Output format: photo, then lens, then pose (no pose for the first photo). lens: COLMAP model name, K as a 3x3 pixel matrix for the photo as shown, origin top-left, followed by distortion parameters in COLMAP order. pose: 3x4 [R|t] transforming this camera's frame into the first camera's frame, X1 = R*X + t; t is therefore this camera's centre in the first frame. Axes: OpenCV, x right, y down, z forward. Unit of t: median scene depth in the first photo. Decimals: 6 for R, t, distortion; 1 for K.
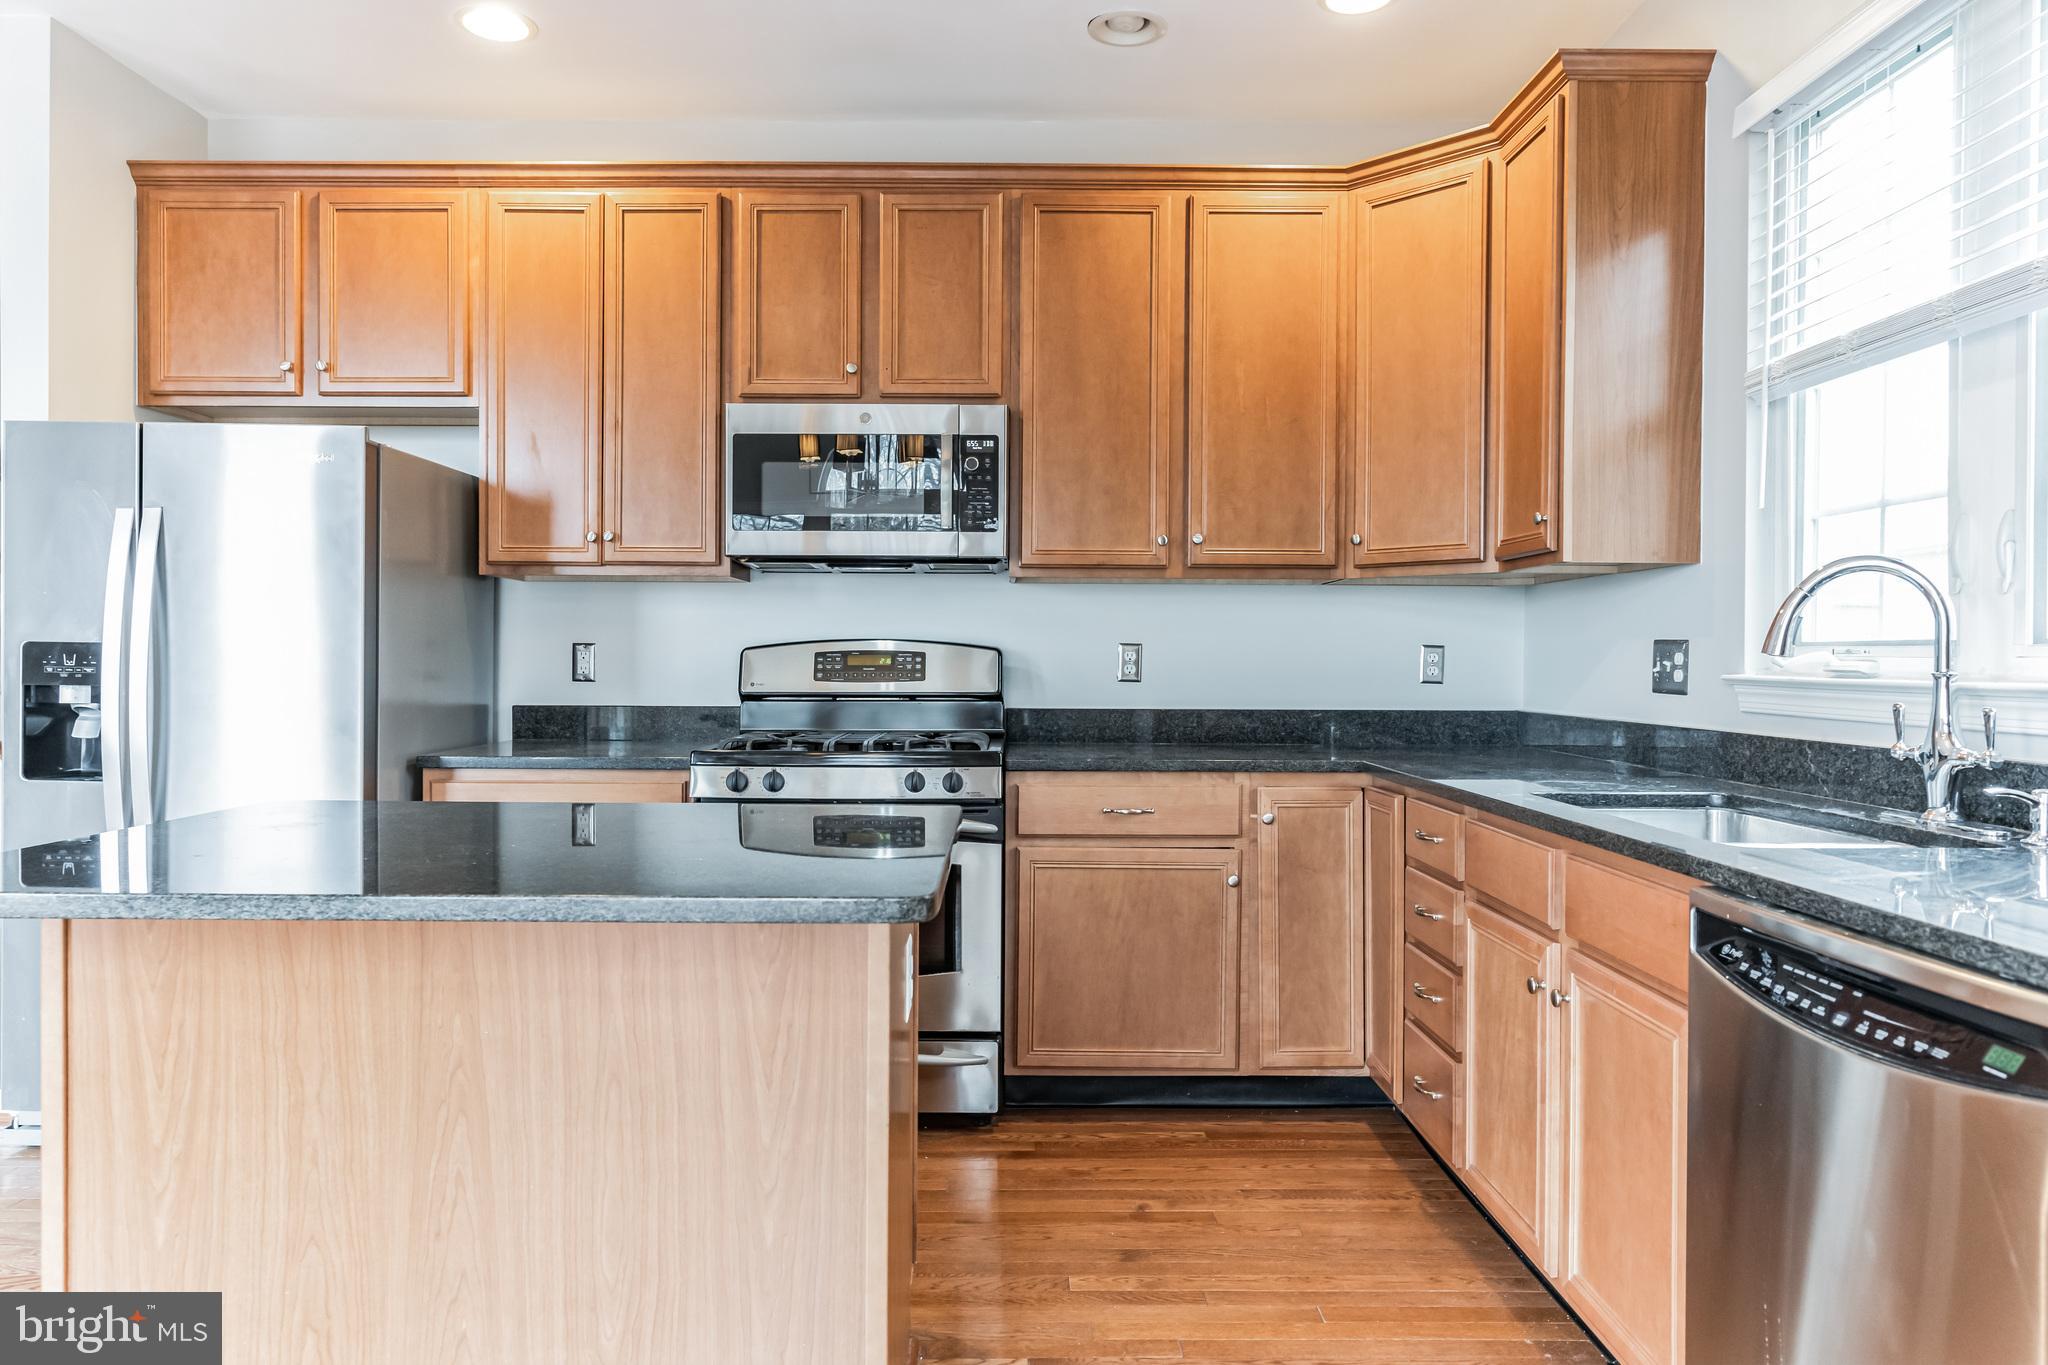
lens RADIAL K [[1322.2, 0, 1021.5], [0, 1322.2, 675.1], [0, 0, 1]] dist [0.002234, 0.001268]
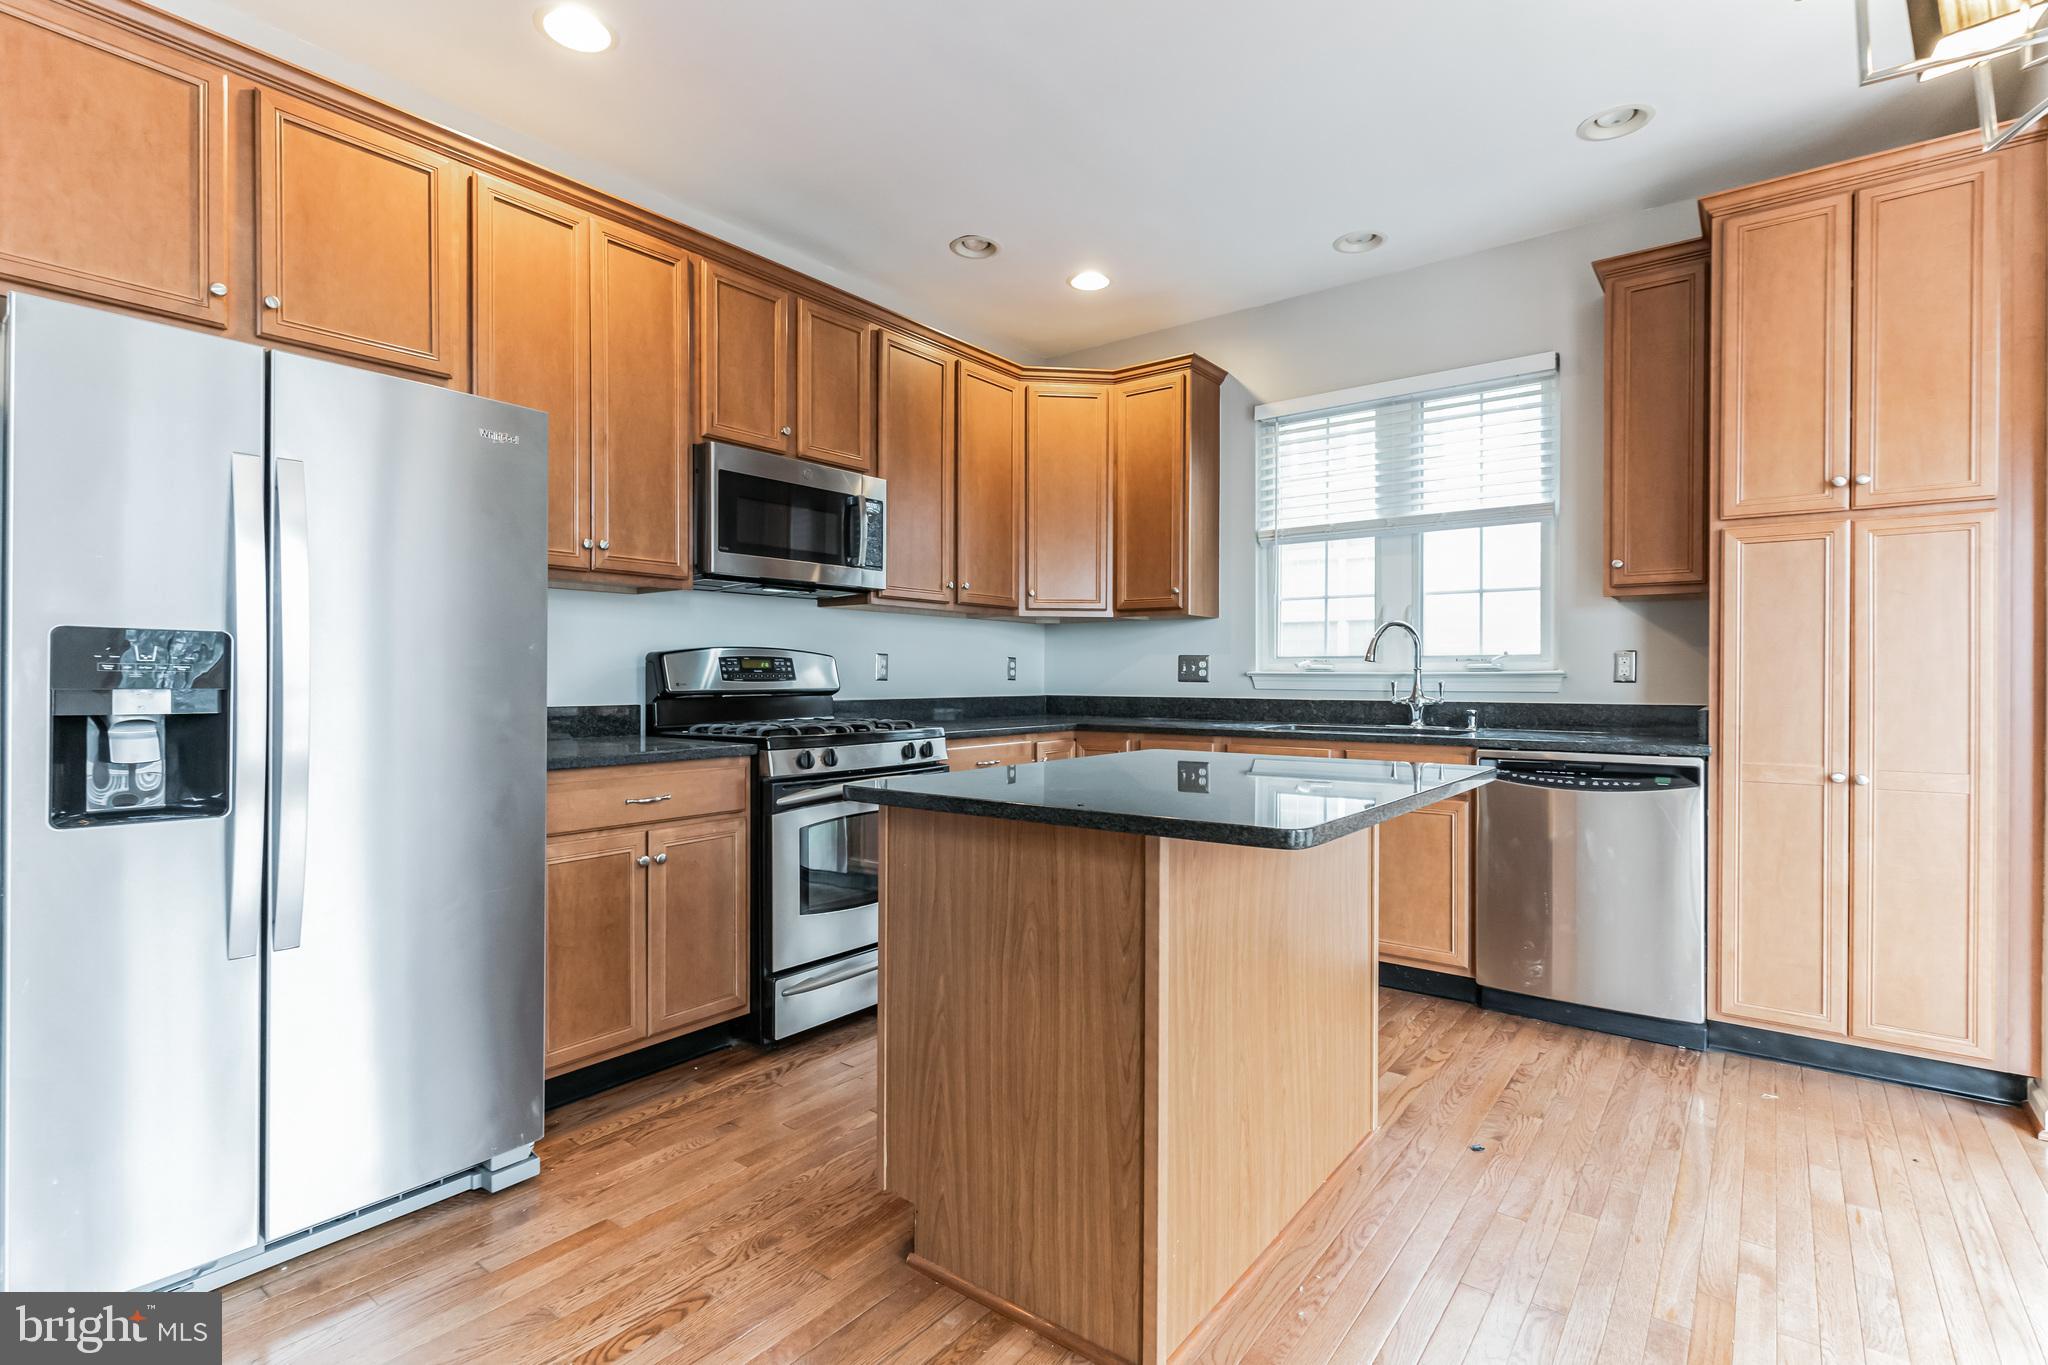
lens RADIAL K [[978.9, 0, 1011.6], [0, 978.9, 687.4], [0, 0, 1]] dist [0.004066, 0.000731]
pose [[0.615535, -0.012876, 0.788005, -0.863971], [0.011023, 0.999909, 0.007727, 0.007946], [-0.788033, 0.003930, 0.615621, 0.306187]]
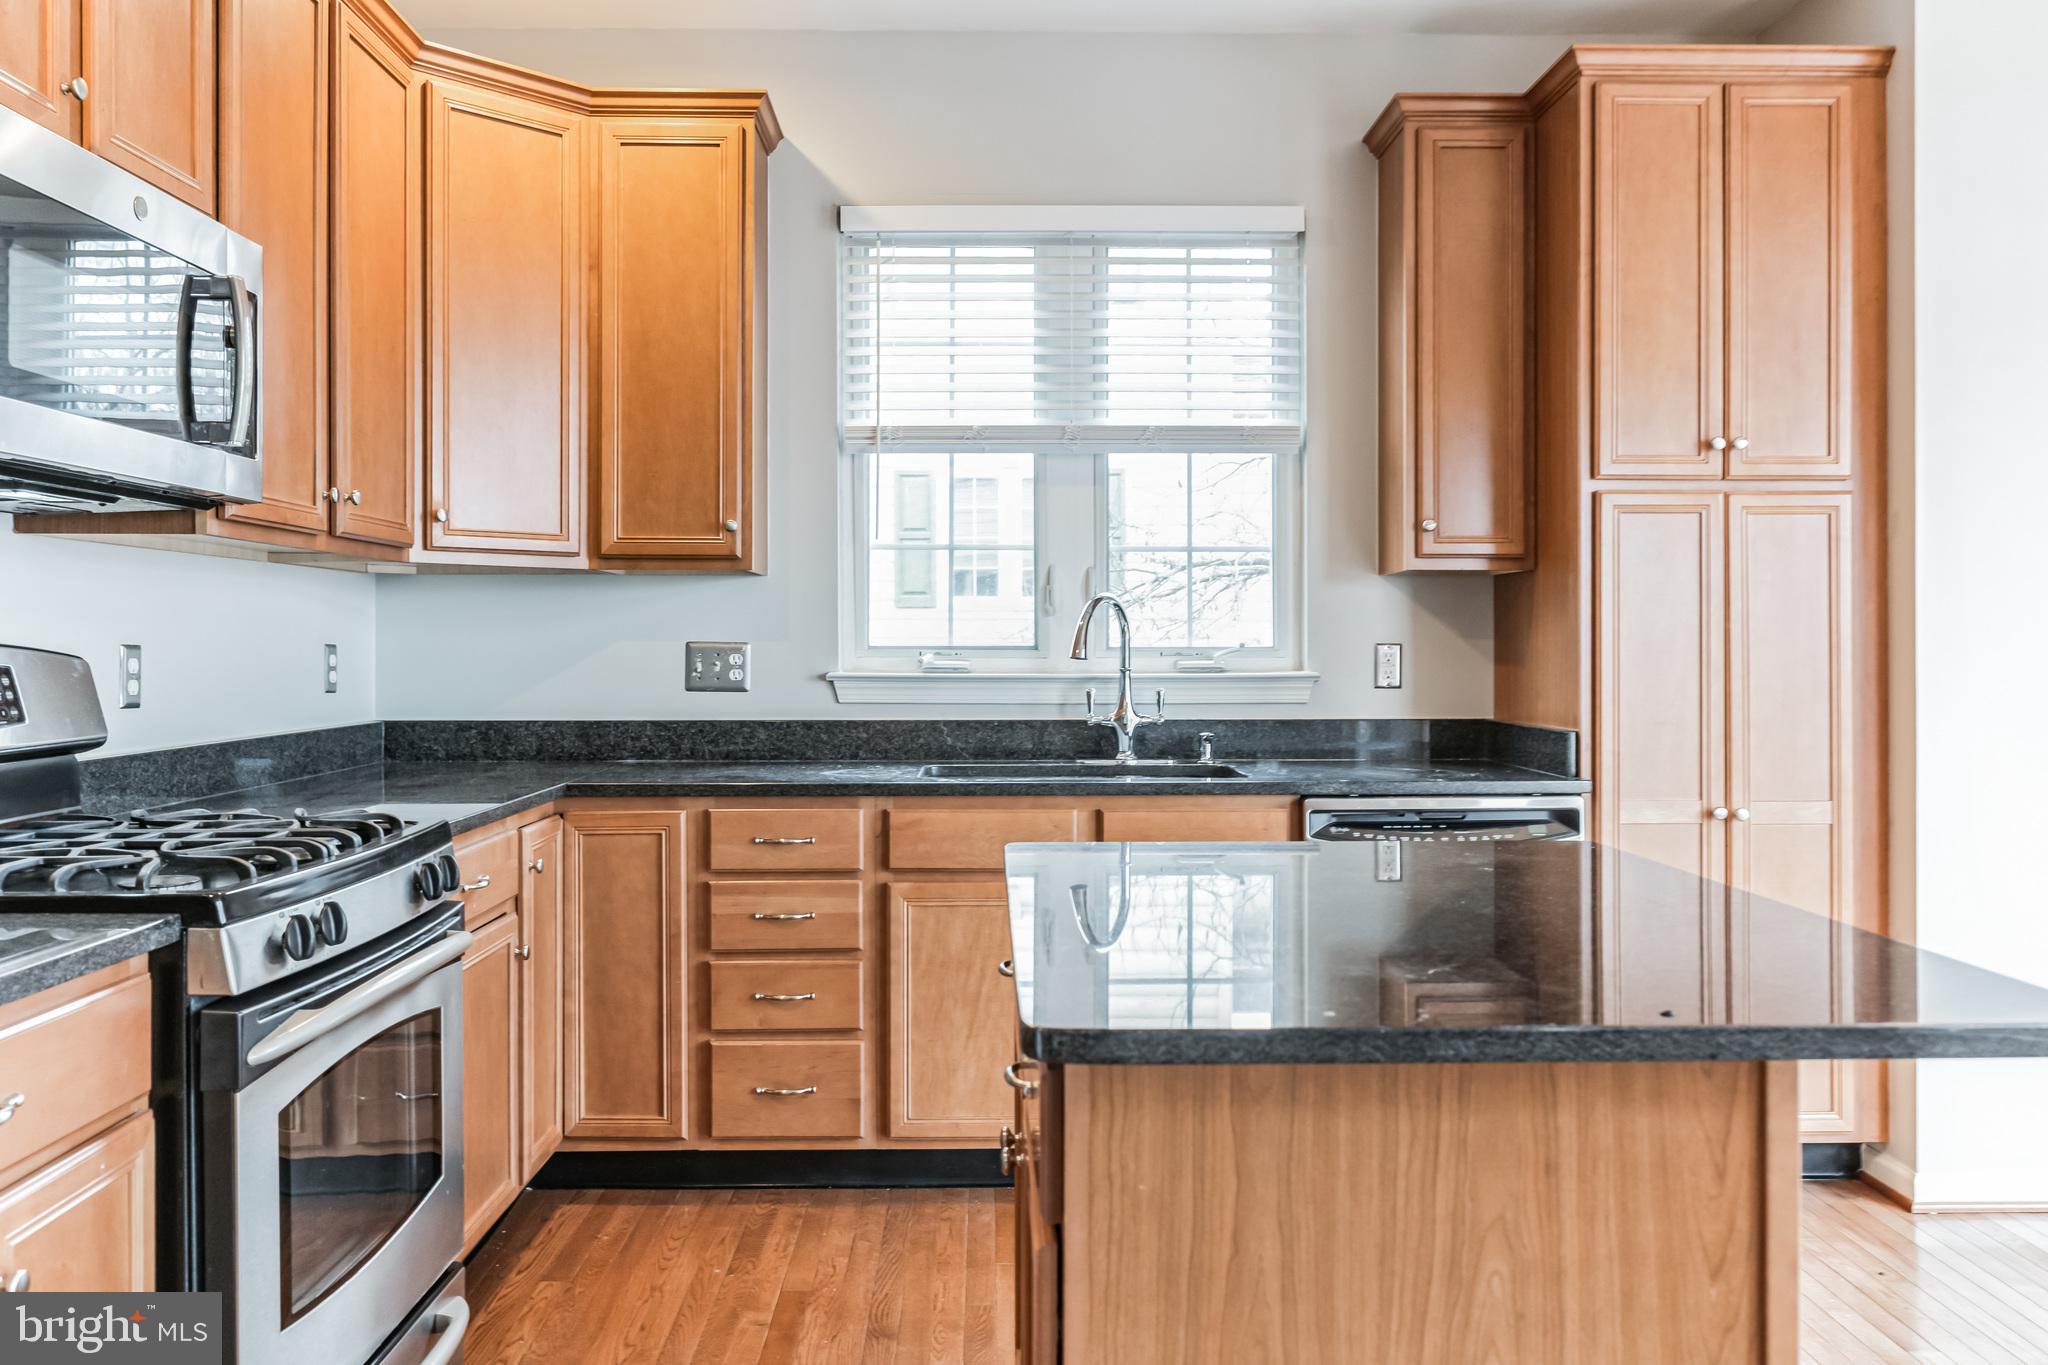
lens RADIAL K [[1629.3, 0, 1023.7], [0, 1629.3, 653.2], [0, 0, 1]] dist [0.006670, 0.004503]
pose [[-0.020718, -0.012133, 0.999712, -0.872897], [0.012402, 0.999846, 0.012391, -0.031549], [-0.999708, 0.012655, -0.020564, 0.785539]]
